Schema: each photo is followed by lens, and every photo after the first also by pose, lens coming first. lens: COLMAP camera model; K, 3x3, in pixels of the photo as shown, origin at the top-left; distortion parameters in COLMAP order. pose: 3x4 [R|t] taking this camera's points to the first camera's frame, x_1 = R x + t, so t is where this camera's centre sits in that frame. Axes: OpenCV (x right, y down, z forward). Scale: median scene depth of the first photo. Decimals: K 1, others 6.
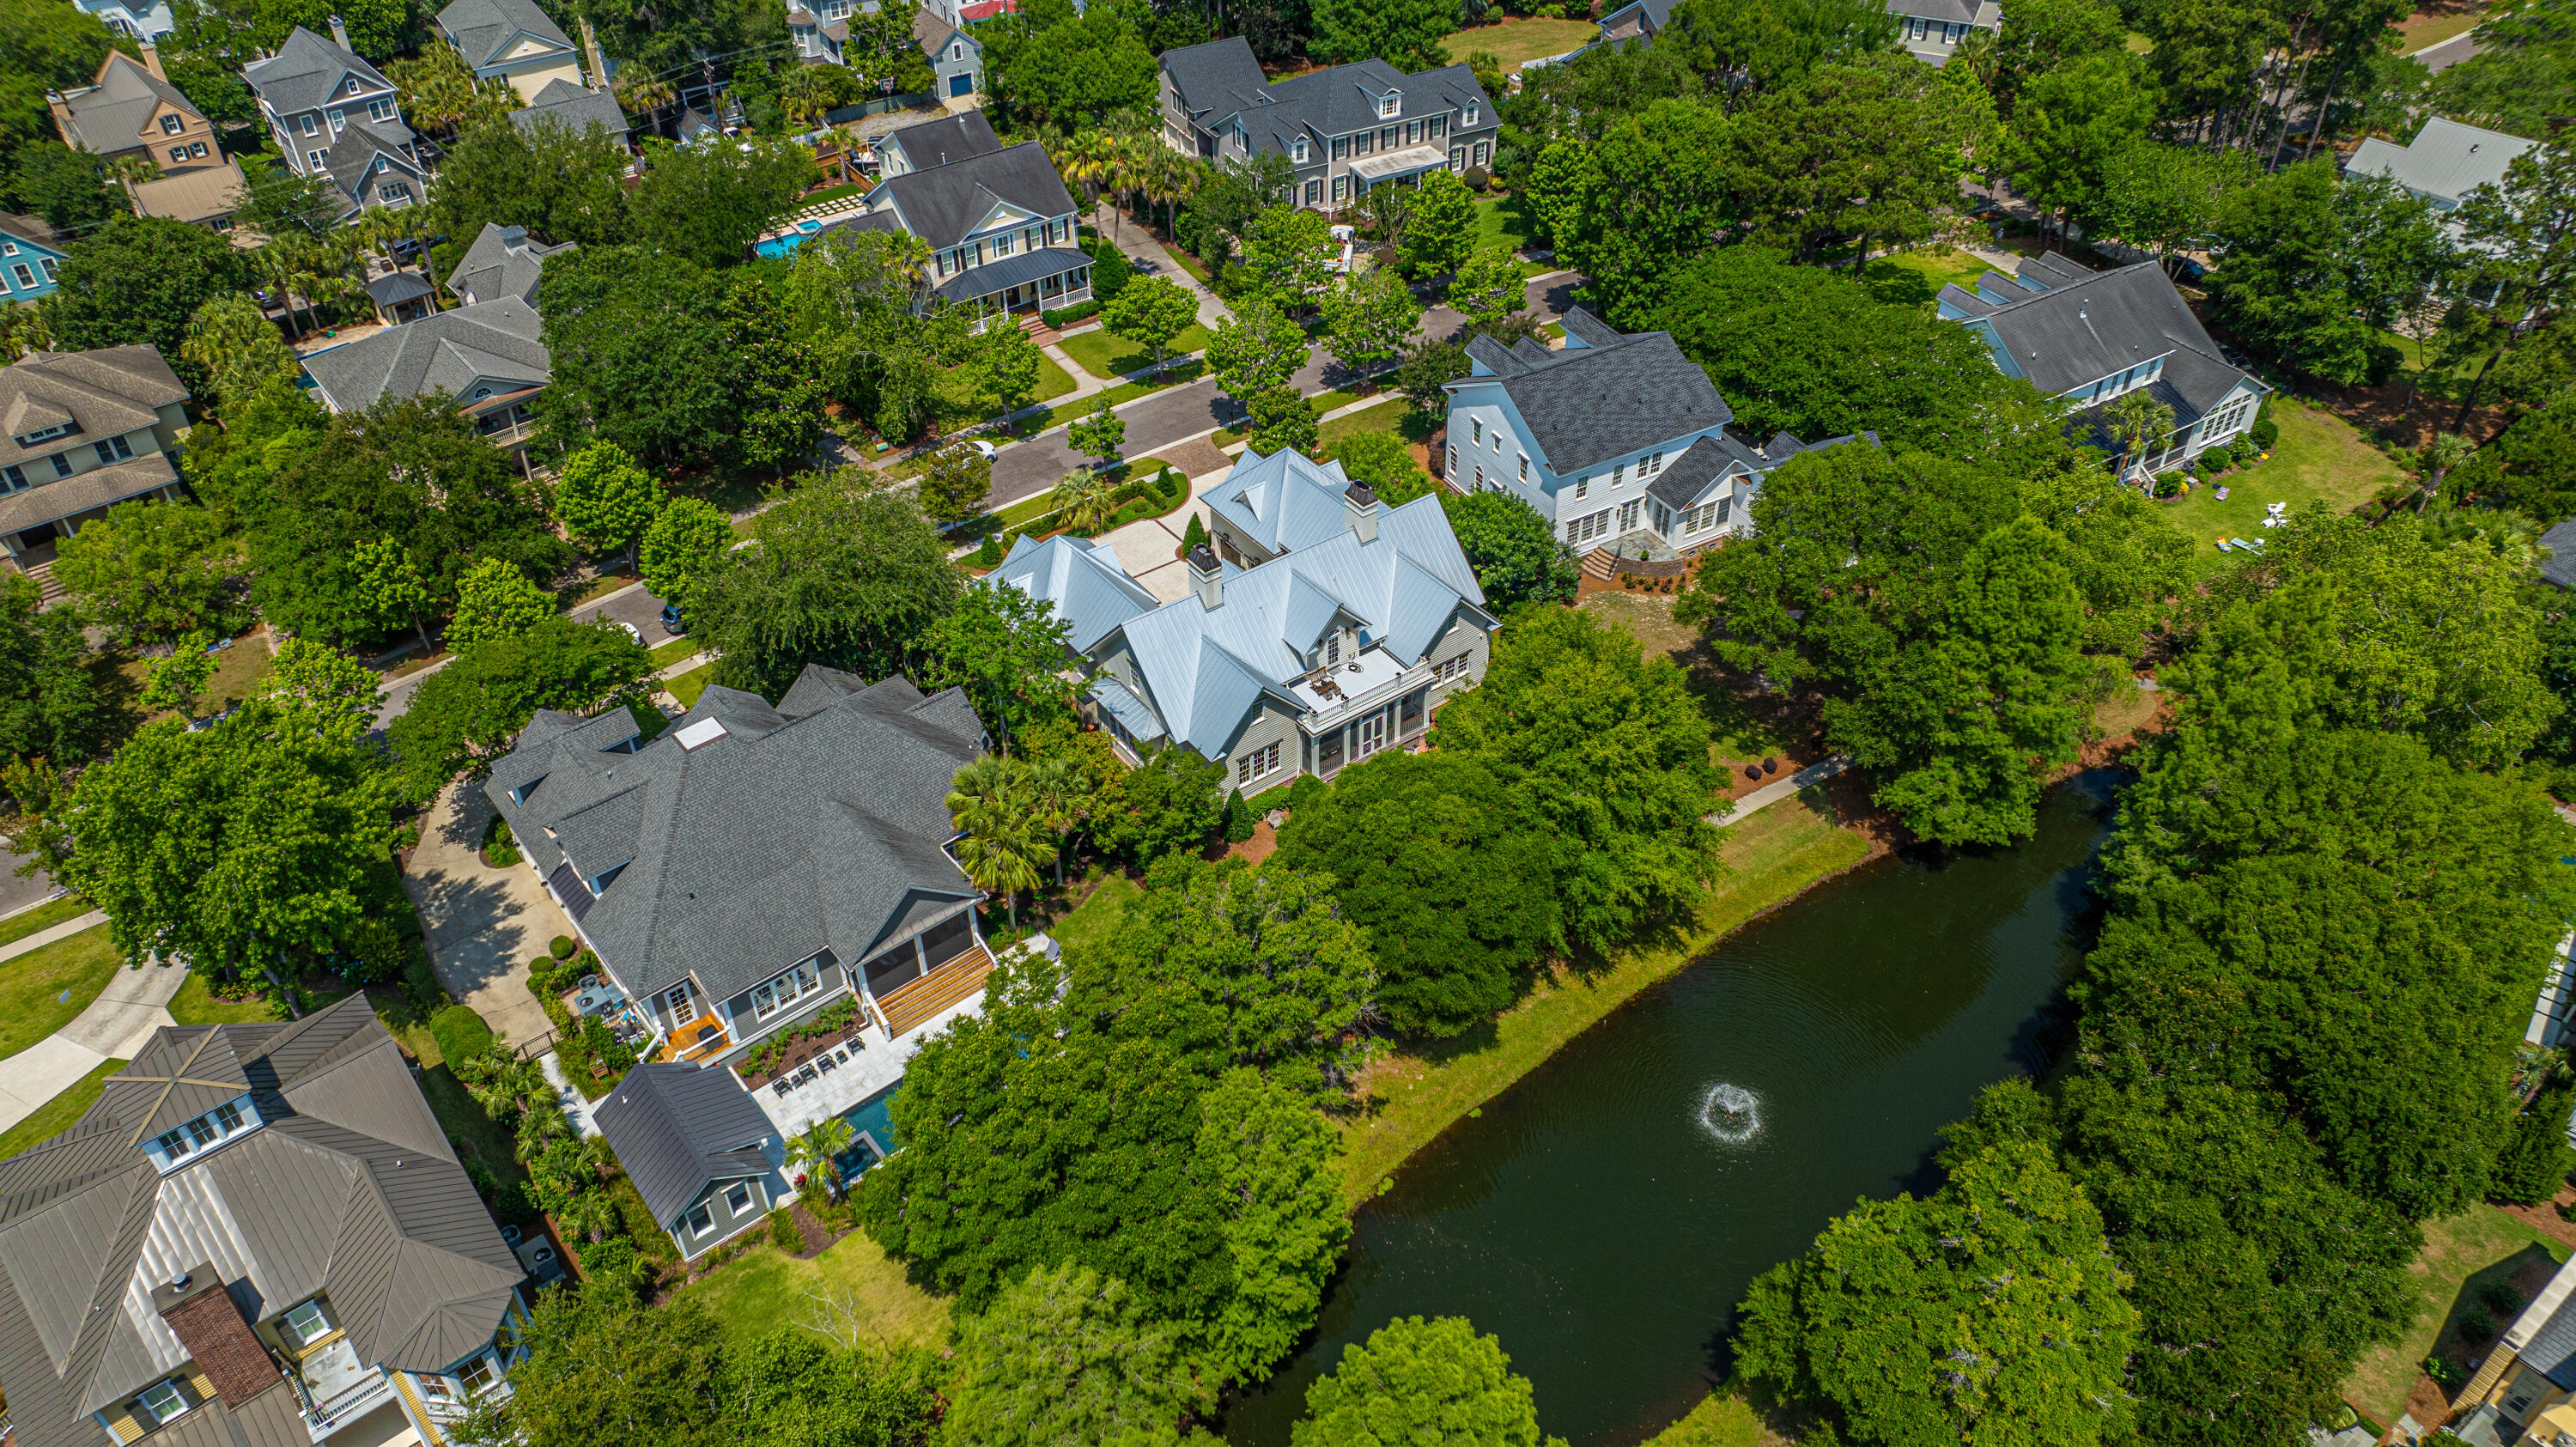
lens RADIAL K [[1802.3, 0, 1288.0], [0, 1802.3, 723.5], [0, 0, 1]] dist [-0.049779, 0.063517]
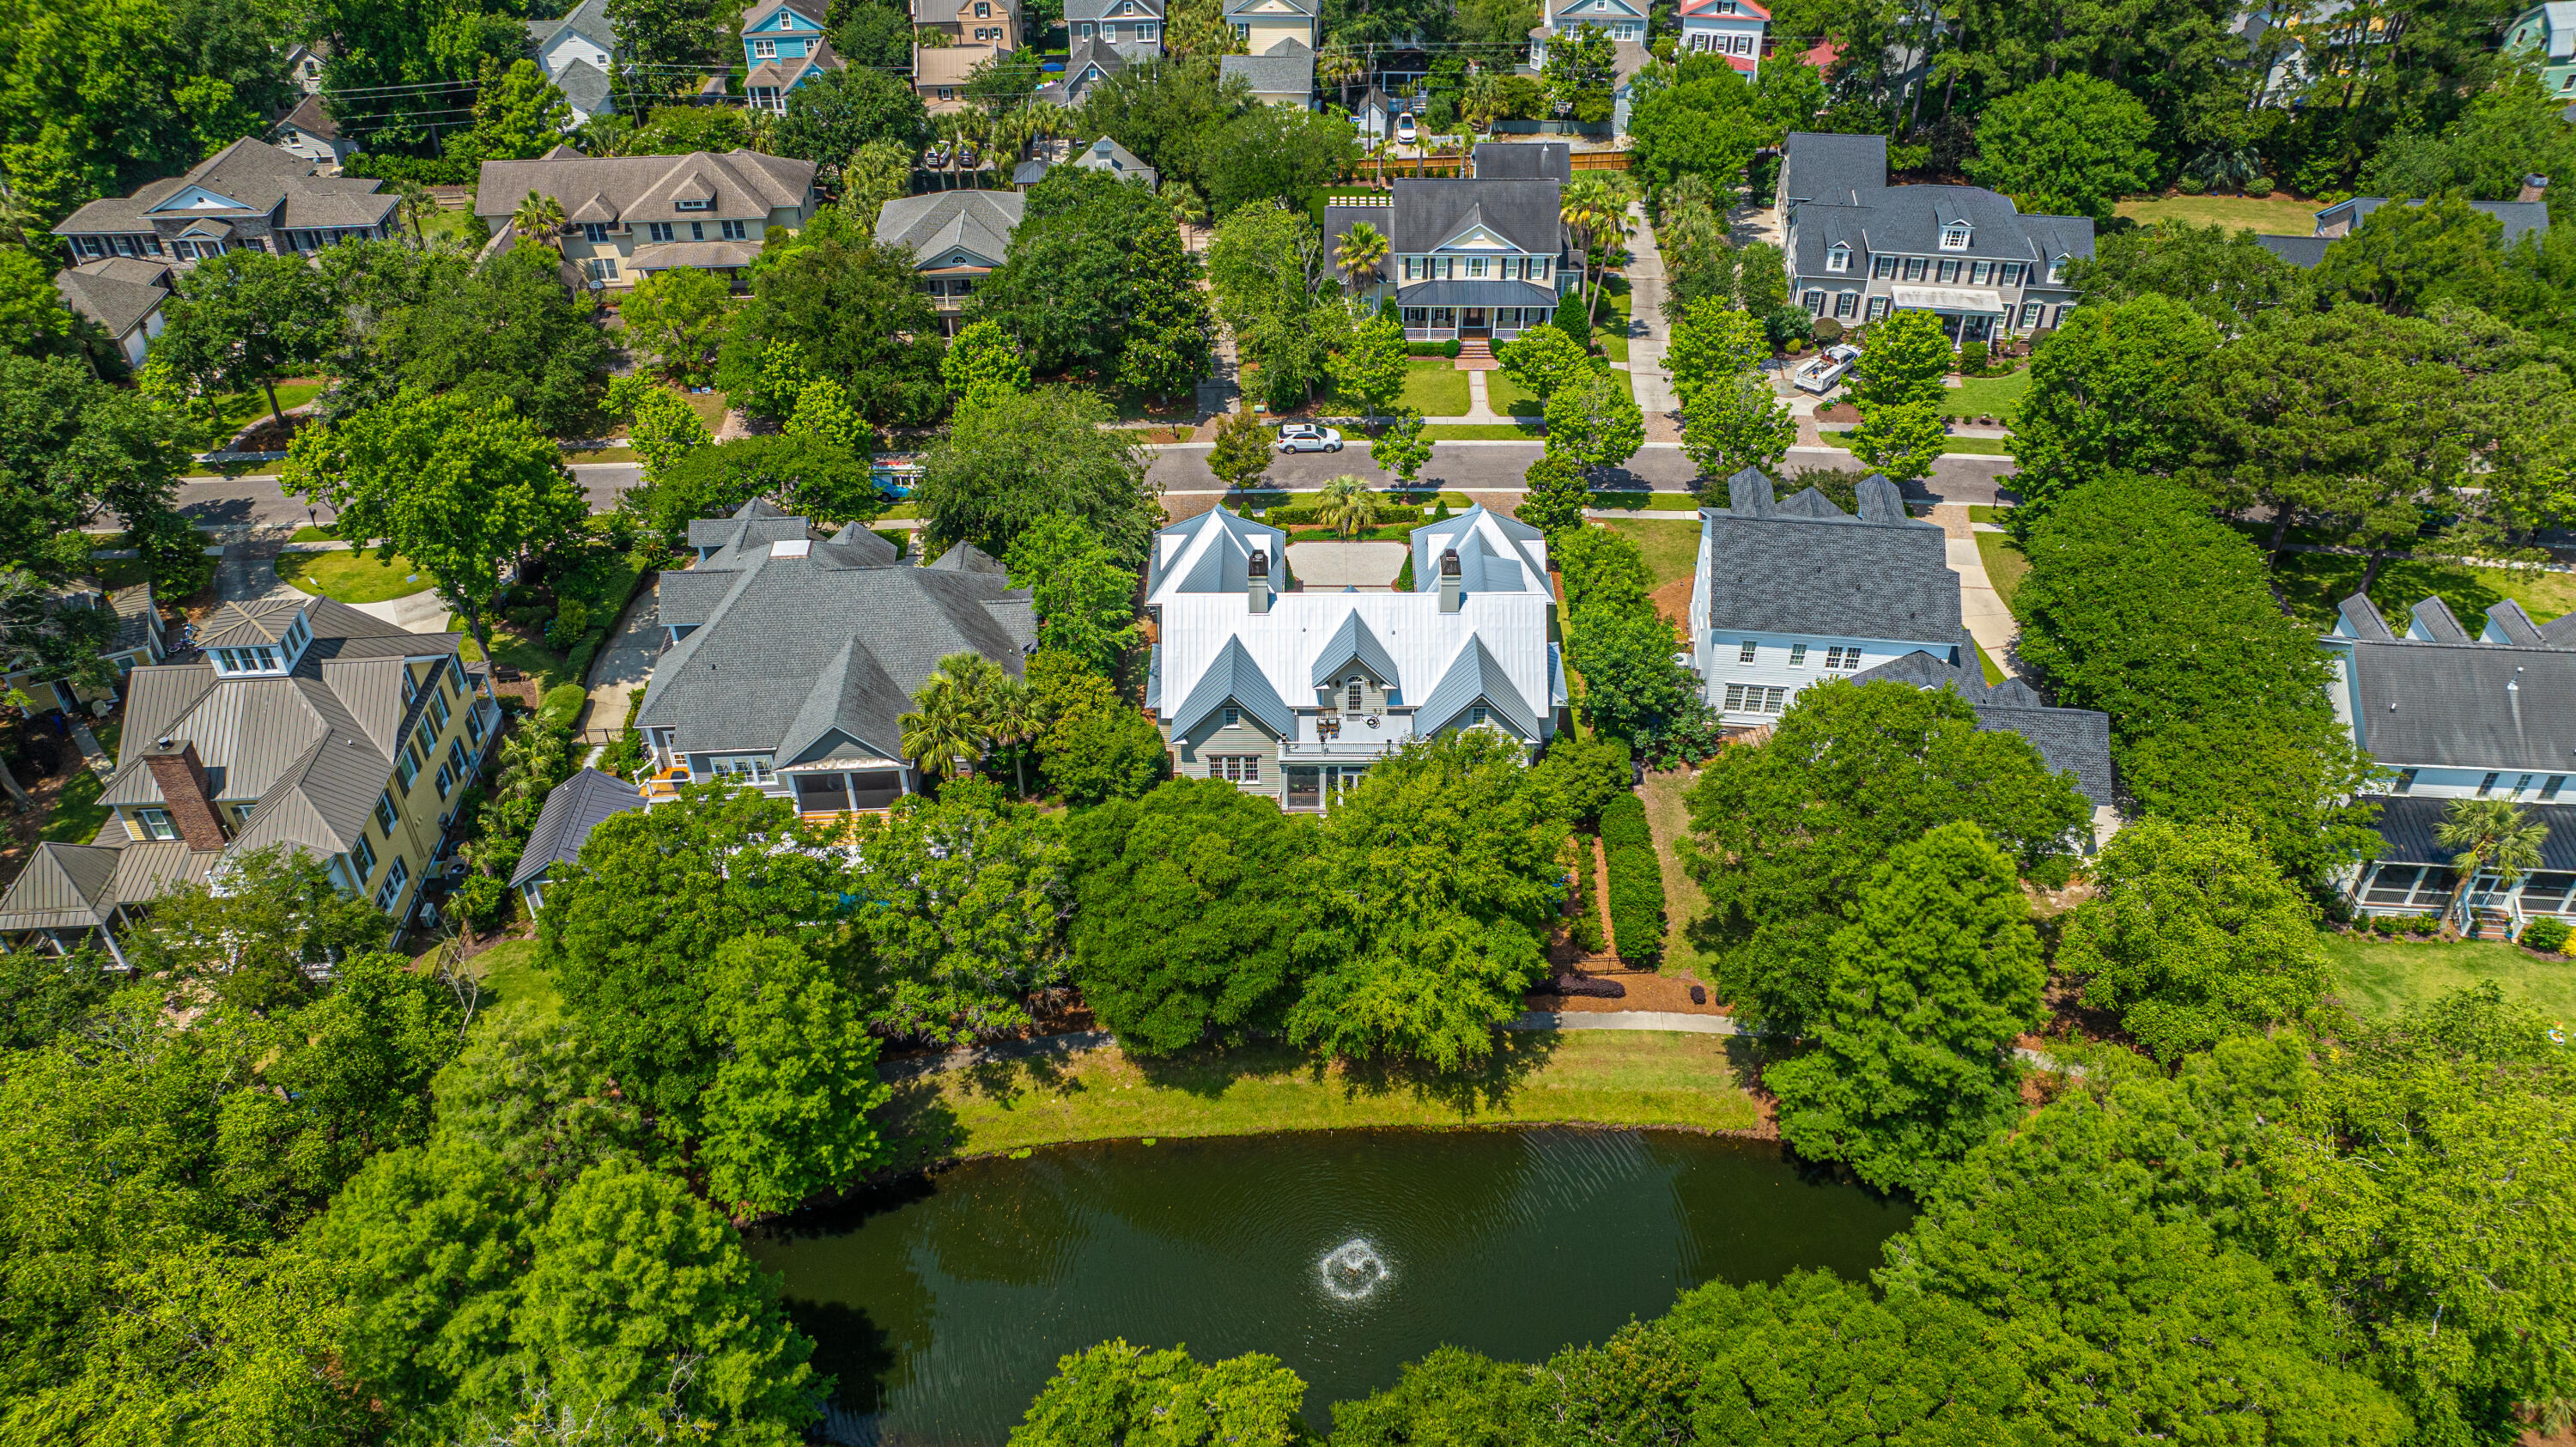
lens RADIAL K [[1802.9, 0, 1288.0], [0, 1802.9, 723.5], [0, 0, 1]] dist [-0.021038, 0.001935]
pose [[0.805393, 0.367825, -0.464808, 0.404552], [-0.377076, 0.922975, 0.077020, -0.078366], [0.457336, 0.113237, 0.882055, 0.088170]]
